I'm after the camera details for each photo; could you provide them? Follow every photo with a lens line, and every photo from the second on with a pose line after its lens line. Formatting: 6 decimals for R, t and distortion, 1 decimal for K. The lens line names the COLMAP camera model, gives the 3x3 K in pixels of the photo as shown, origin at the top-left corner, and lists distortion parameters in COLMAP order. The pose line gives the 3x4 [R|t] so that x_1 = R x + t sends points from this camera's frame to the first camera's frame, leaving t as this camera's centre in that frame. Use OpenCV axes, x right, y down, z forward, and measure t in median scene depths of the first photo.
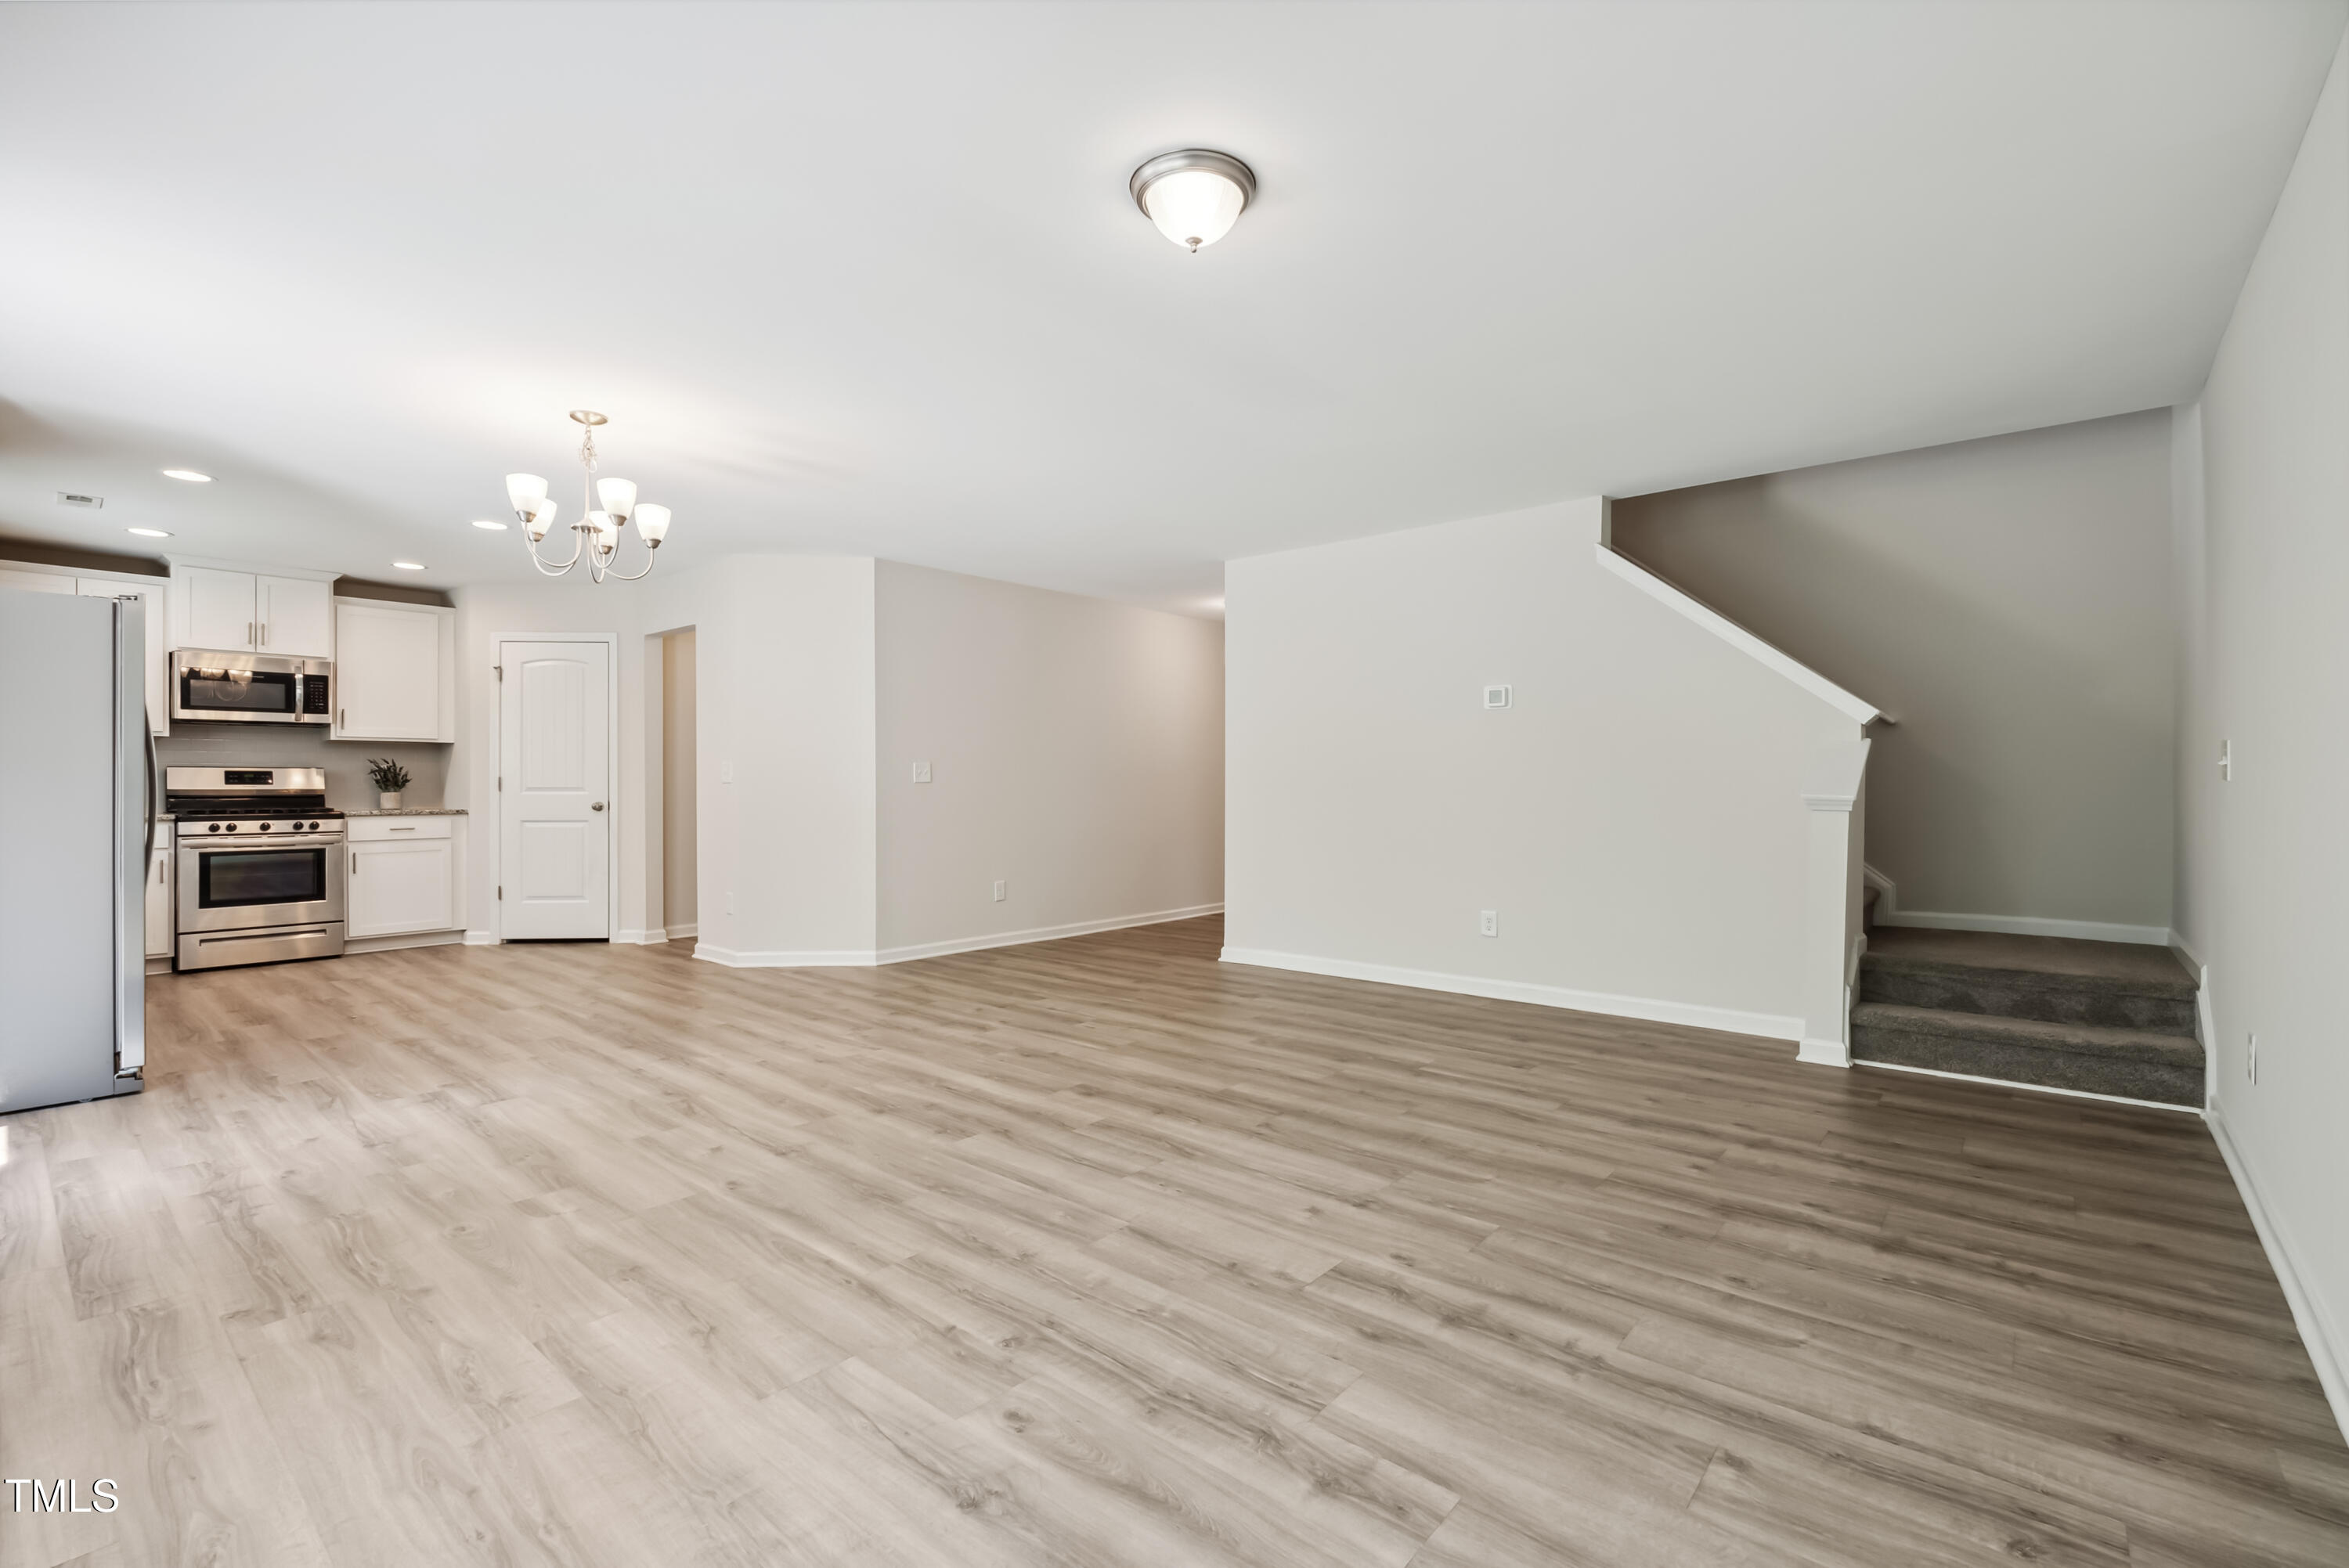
lens RADIAL K [[1028.3, 0, 1172.3], [0, 1028.3, 777.1], [0, 0, 1]] dist [-0.007358, 0.001730]
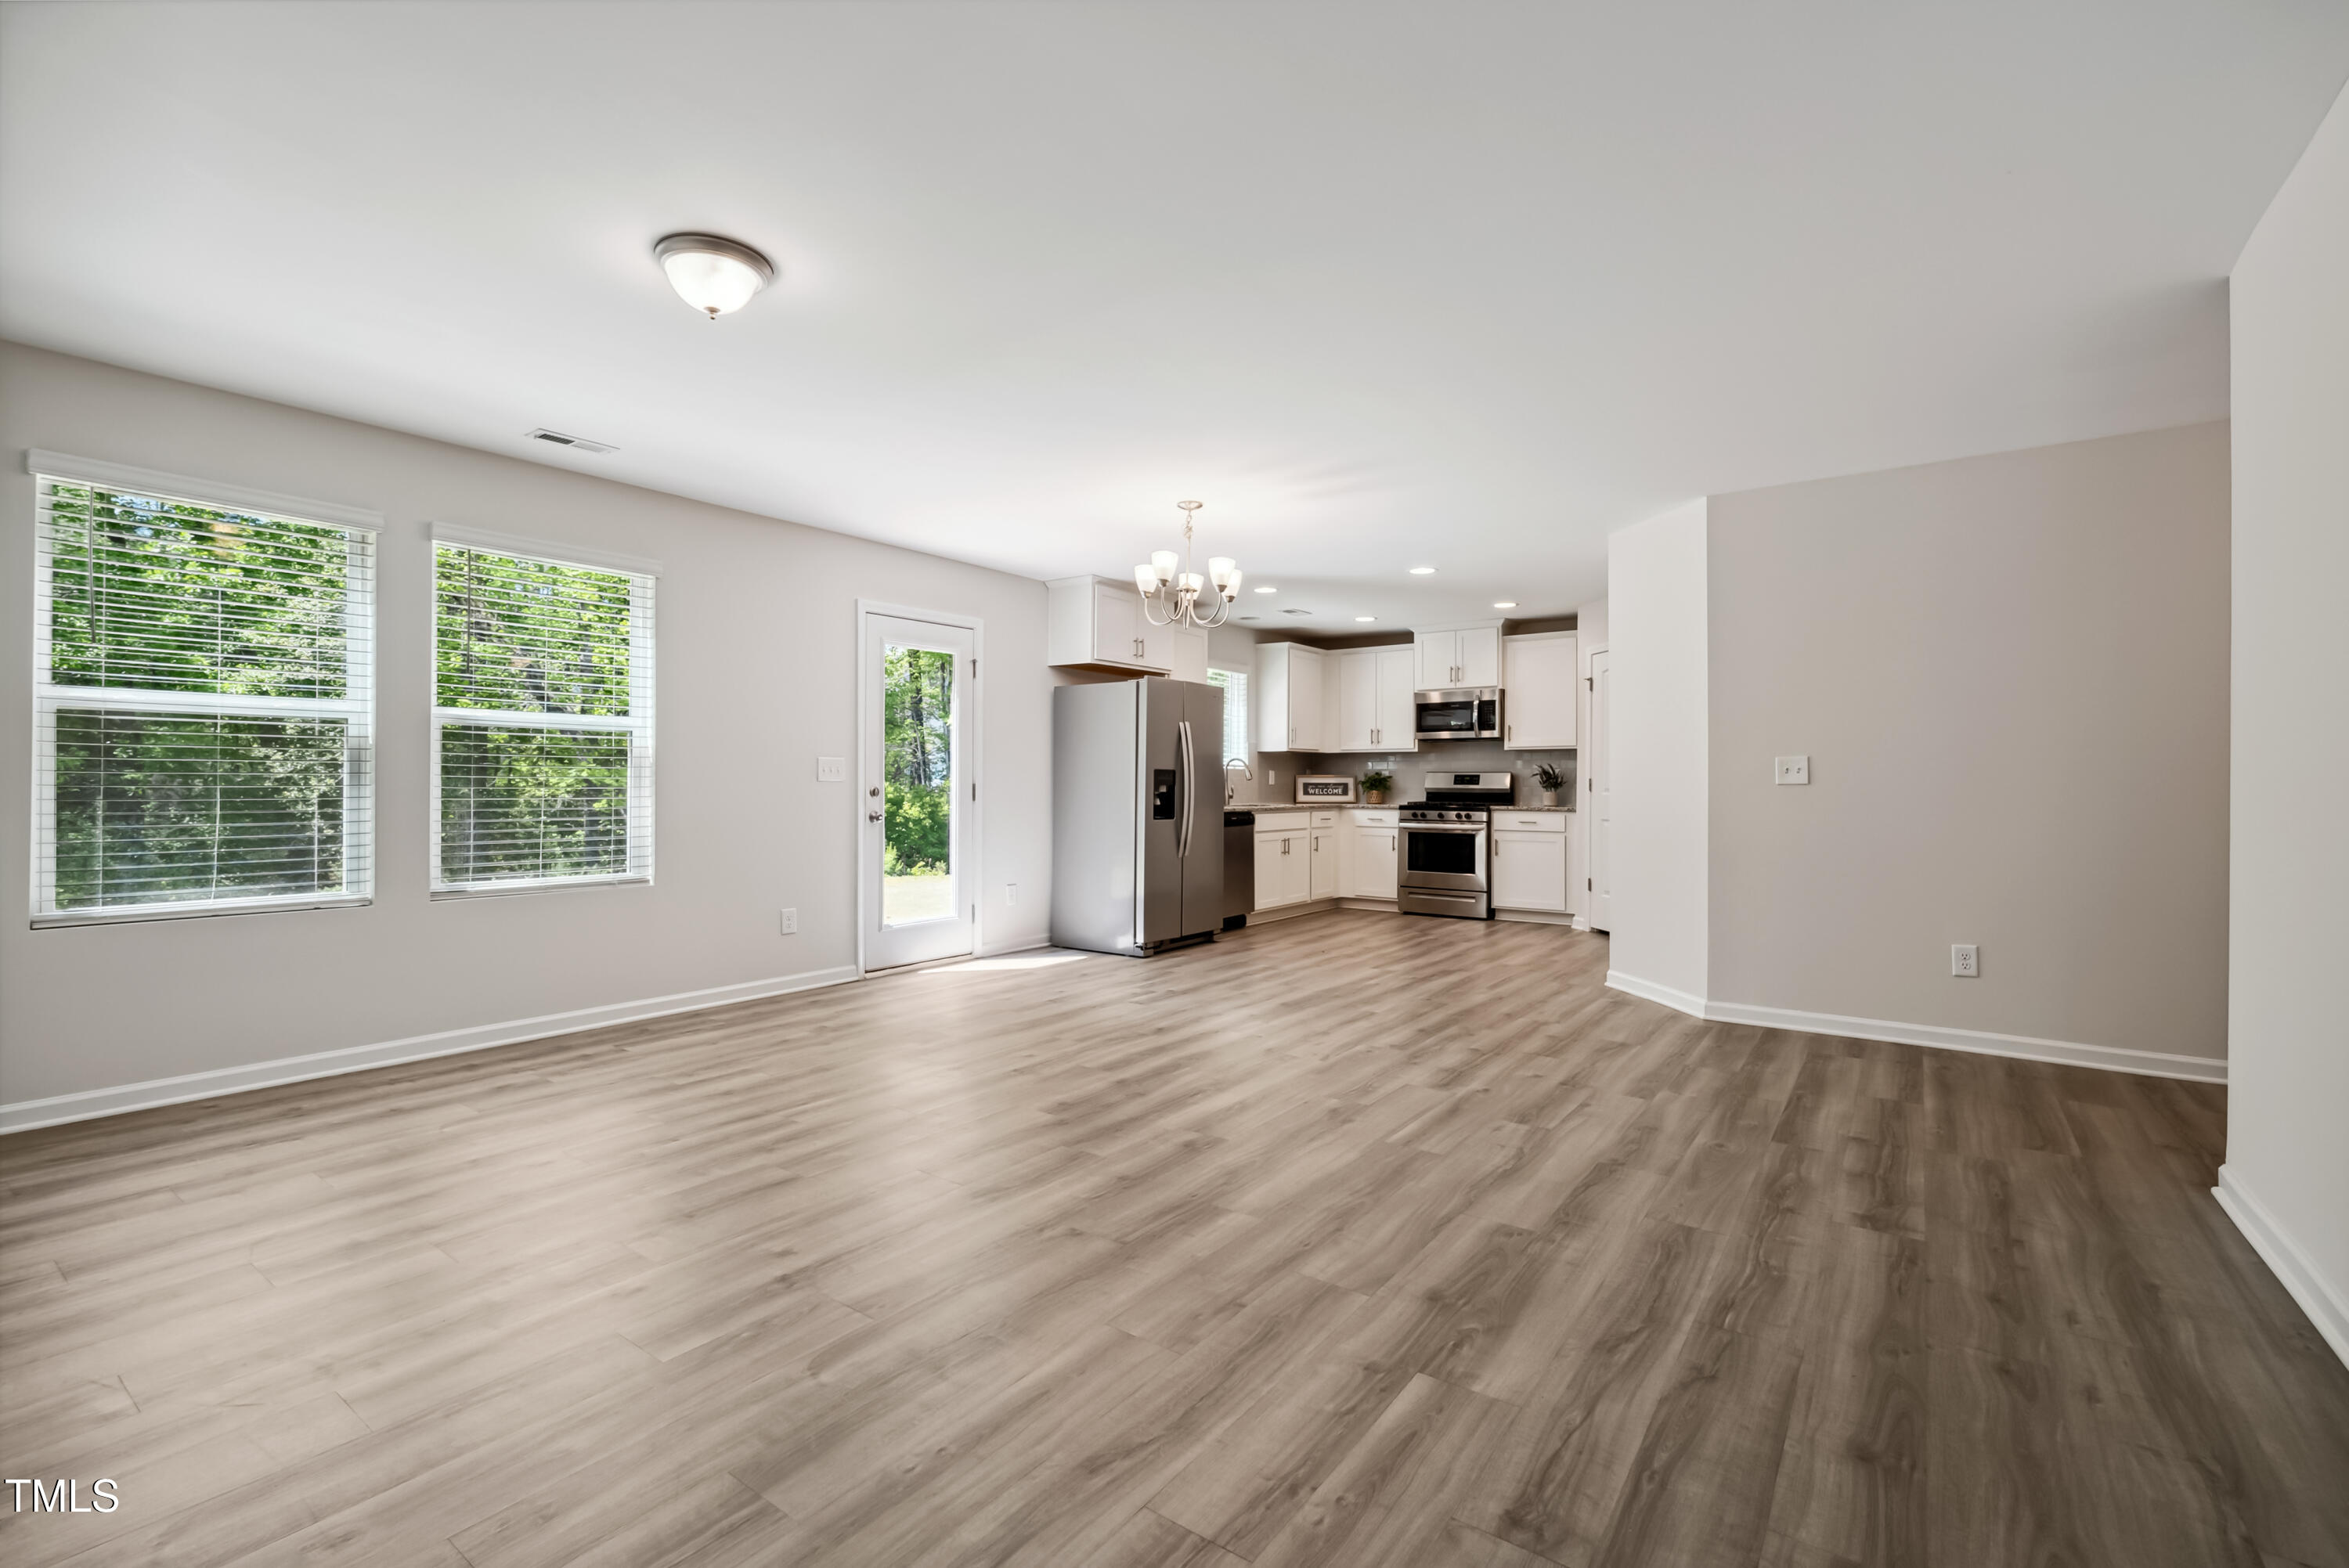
lens RADIAL K [[1028.3, 0, 1179.3], [0, 1028.3, 789.1], [0, 0, 1]] dist [-0.007358, 0.001730]
pose [[0.081140, 0.006403, -0.996682, 0.889528], [0.003638, 0.999971, 0.006721, 0.004940], [0.996696, -0.004171, 0.081114, 1.060959]]
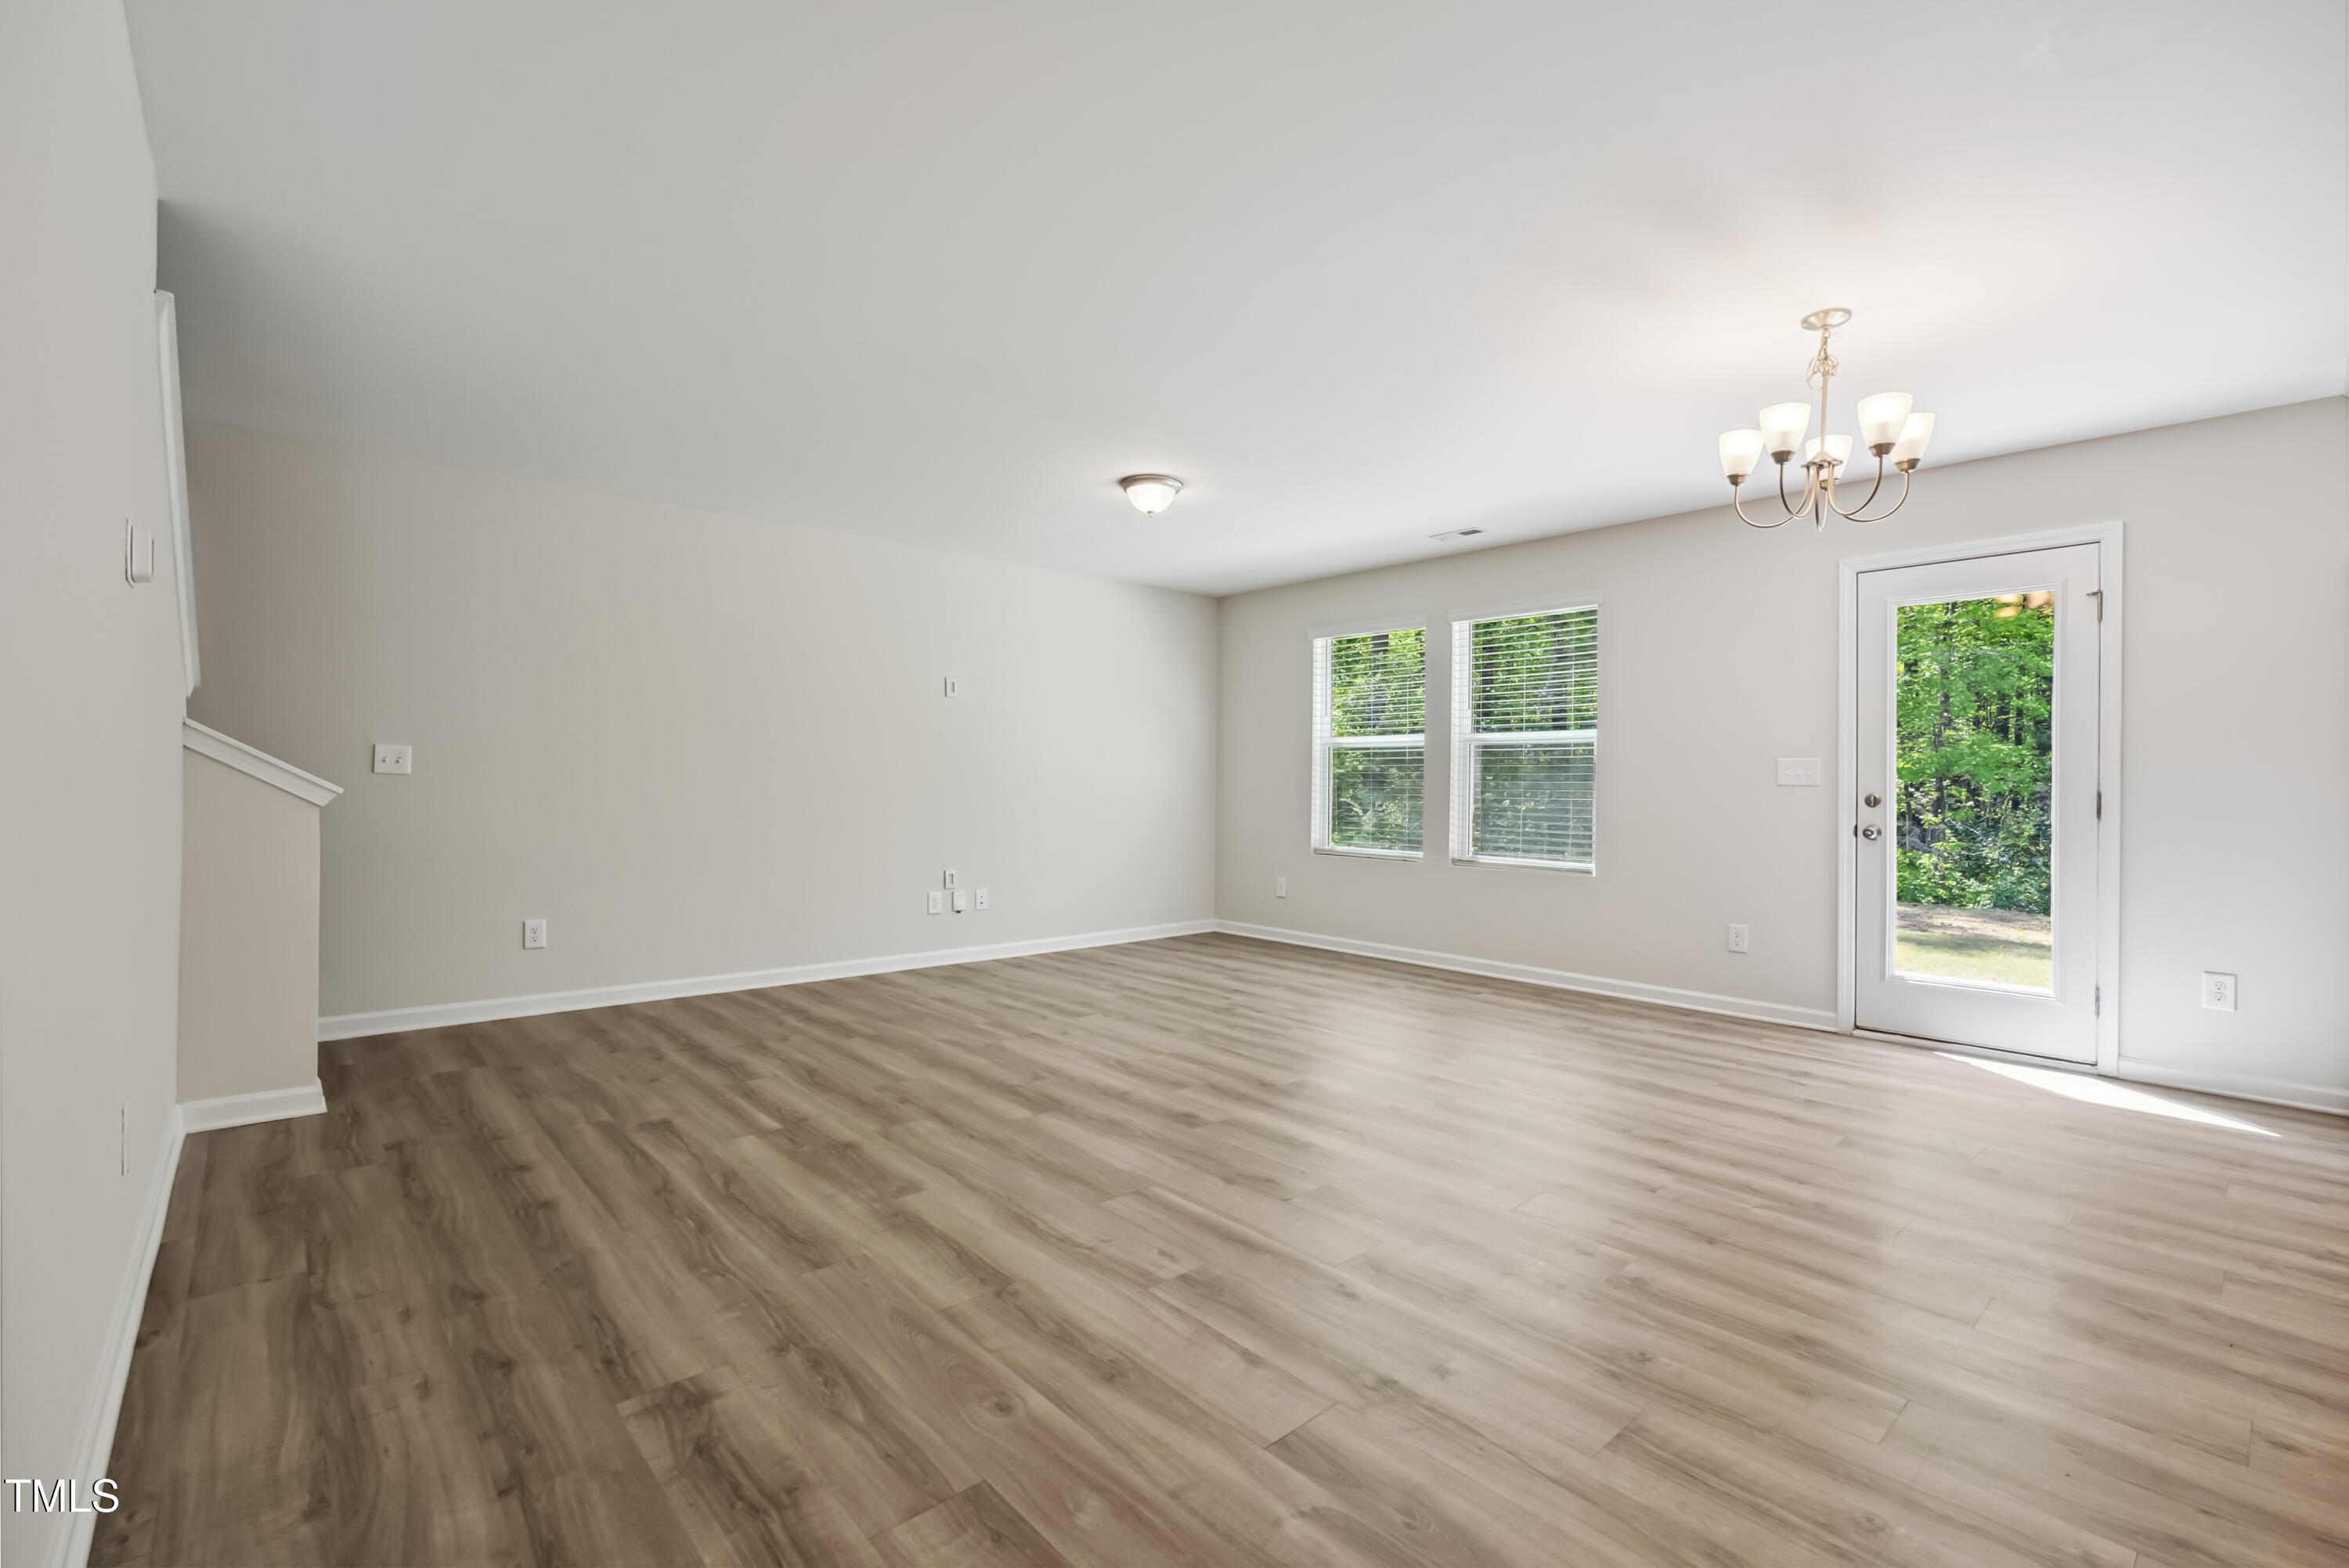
lens RADIAL K [[1028.3, 0, 1177.0], [0, 1028.3, 777.3], [0, 0, 1]] dist [-0.007358, 0.001730]
pose [[-0.991248, -0.006785, 0.131841, -0.221279], [-0.008375, 0.999899, -0.011512, 0.014646], [-0.131749, -0.012515, -0.991204, 2.214850]]
